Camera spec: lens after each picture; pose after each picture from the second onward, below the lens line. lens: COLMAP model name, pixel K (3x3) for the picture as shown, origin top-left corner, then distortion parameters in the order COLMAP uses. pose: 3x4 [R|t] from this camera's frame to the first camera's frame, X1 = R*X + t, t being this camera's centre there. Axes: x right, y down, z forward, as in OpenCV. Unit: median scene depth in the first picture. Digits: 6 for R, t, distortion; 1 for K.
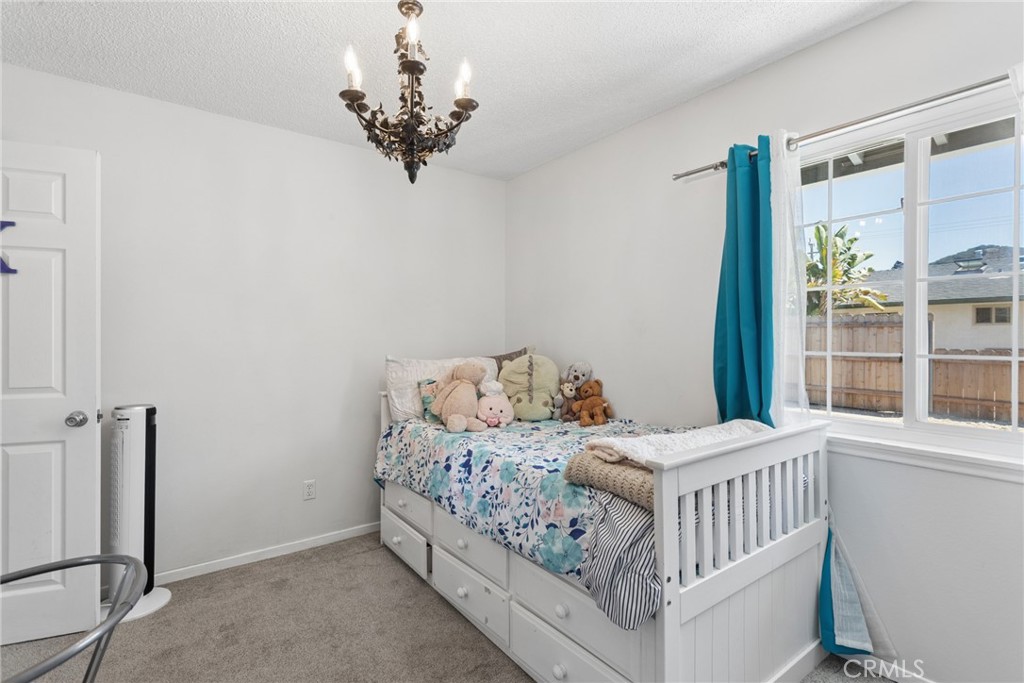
lens RADIAL K [[489.8, 0, 511.6], [0, 489.8, 336.1], [0, 0, 1]] dist [0.001655, 0.000120]
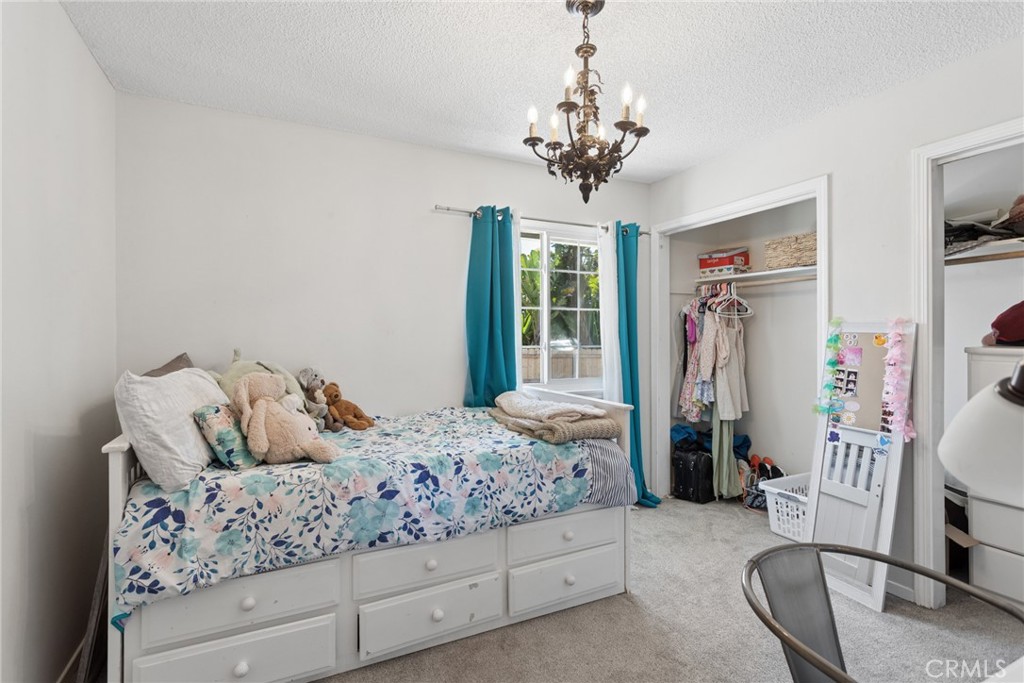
lens RADIAL K [[489.8, 0, 513.1], [0, 489.8, 338.0], [0, 0, 1]] dist [0.001655, 0.000120]
pose [[0.174481, -0.003028, 0.984656, -1.114245], [0.001441, 0.999995, 0.002819, 0.002882], [-0.984659, 0.000927, 0.174485, 0.800718]]
